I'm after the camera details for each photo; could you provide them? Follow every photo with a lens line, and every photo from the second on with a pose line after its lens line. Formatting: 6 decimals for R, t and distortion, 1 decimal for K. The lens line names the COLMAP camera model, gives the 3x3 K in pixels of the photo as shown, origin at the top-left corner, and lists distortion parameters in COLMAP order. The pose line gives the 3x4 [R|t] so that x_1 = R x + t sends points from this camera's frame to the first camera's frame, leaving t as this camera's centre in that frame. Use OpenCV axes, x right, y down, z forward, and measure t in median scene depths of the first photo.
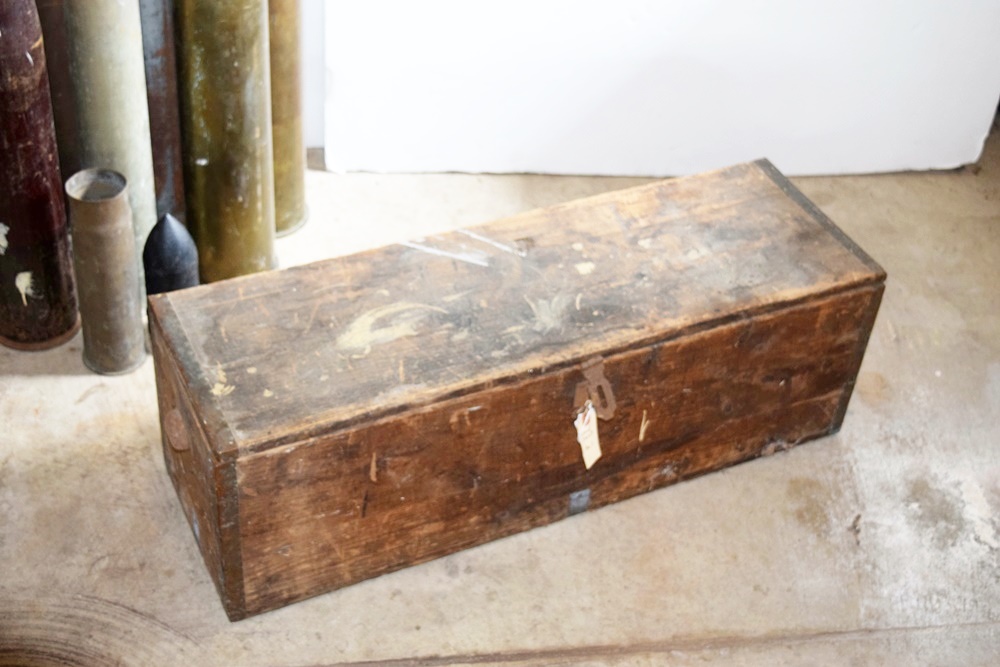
lens RADIAL K [[1415.1, 0, 500.0], [0, 1415.1, 333.5], [0, 0, 1]] dist [0.194155, -1.448311]
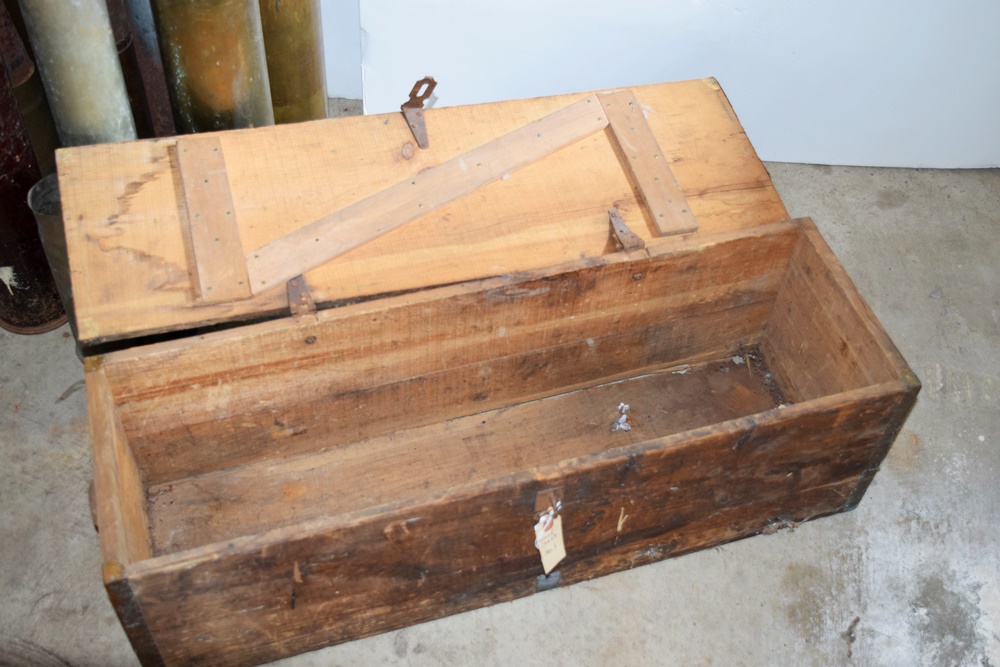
lens RADIAL K [[1172.3, 0, 500.0], [0, 1172.3, 333.5], [0, 0, 1]] dist [0.020574, -0.314345]
pose [[0.987429, 0.098368, -0.123727, 0.103929], [-0.072399, 0.977284, 0.199184, -0.190126], [0.140509, -0.187722, 0.972120, 0.284470]]
